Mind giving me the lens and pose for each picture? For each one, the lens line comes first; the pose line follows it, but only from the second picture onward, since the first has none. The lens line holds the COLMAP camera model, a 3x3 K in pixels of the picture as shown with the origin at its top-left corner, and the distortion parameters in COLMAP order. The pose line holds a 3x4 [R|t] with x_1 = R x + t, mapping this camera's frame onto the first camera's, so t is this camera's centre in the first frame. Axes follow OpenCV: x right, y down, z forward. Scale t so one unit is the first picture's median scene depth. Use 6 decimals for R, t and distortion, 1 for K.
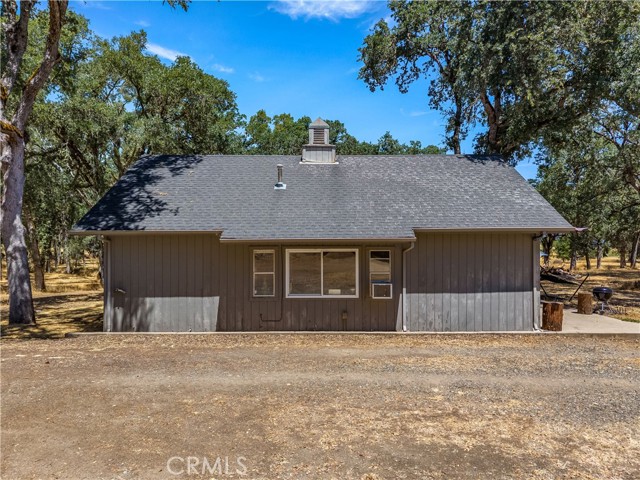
lens RADIAL K [[430.9, 0, 319.8], [0, 430.9, 241.0], [0, 0, 1]] dist [0.028044, -0.022312]
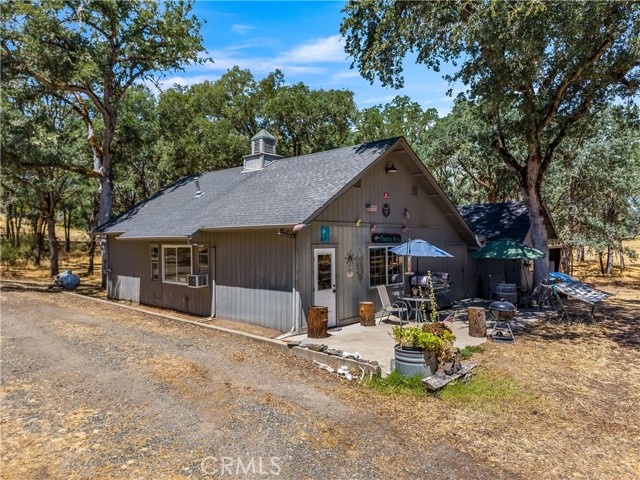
lens RADIAL K [[430.9, 0, 317.4], [0, 430.9, 241.3], [0, 0, 1]] dist [0.028044, -0.022312]
pose [[0.765654, 0.004566, -0.643237, 1.125203], [0.005414, 0.999894, 0.013543, -0.008007], [0.643230, -0.013852, 0.765547, 0.299603]]
